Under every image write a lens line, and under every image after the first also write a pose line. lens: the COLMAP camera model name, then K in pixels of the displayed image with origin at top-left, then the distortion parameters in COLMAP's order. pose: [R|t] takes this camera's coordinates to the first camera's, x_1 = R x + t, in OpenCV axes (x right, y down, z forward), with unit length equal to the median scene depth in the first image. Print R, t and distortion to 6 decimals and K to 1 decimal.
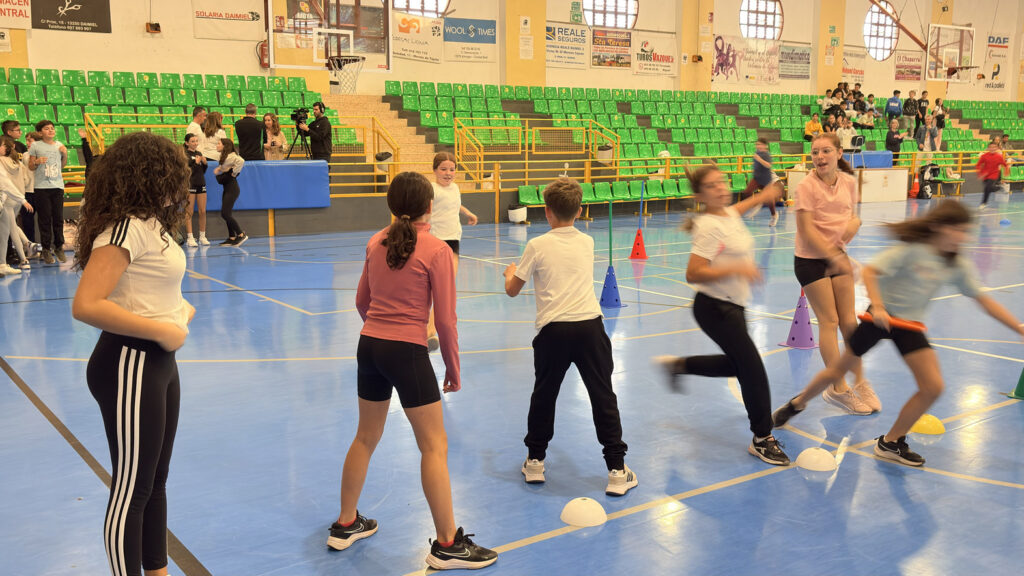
lens RADIAL K [[1015.5, 0, 512.1], [0, 1015.5, 287.4], [0, 0, 1]] dist [-0.001063, 0.000000]
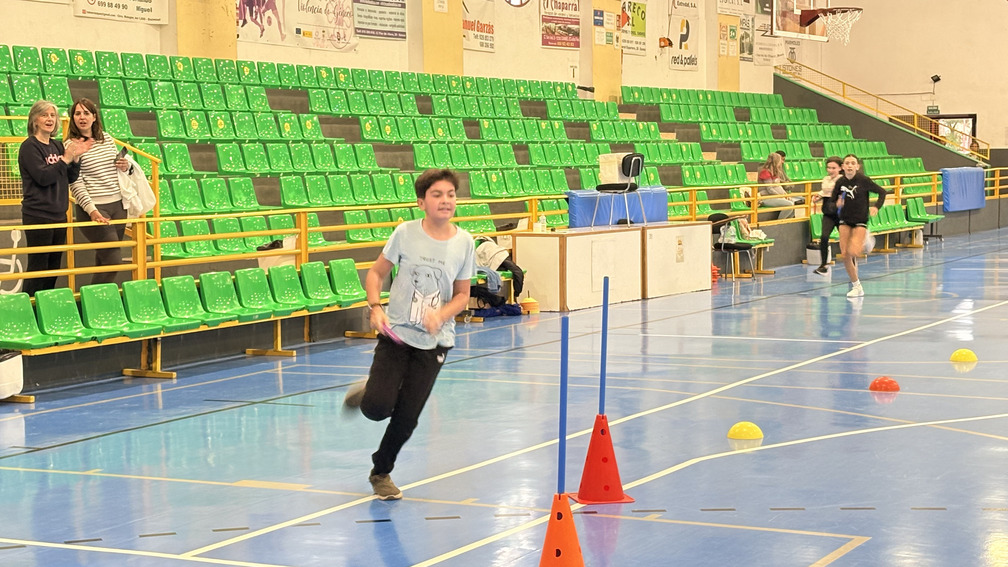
lens RADIAL K [[1942.5, 0, 502.7], [0, 1942.5, 283.8], [0, 0, 1]] dist [0.241324, 0.000000]
pose [[0.885522, -0.041109, 0.462775, -0.100661], [0.081324, 0.994415, -0.067277, -0.027767], [-0.457425, 0.097210, 0.883919, 0.192534]]
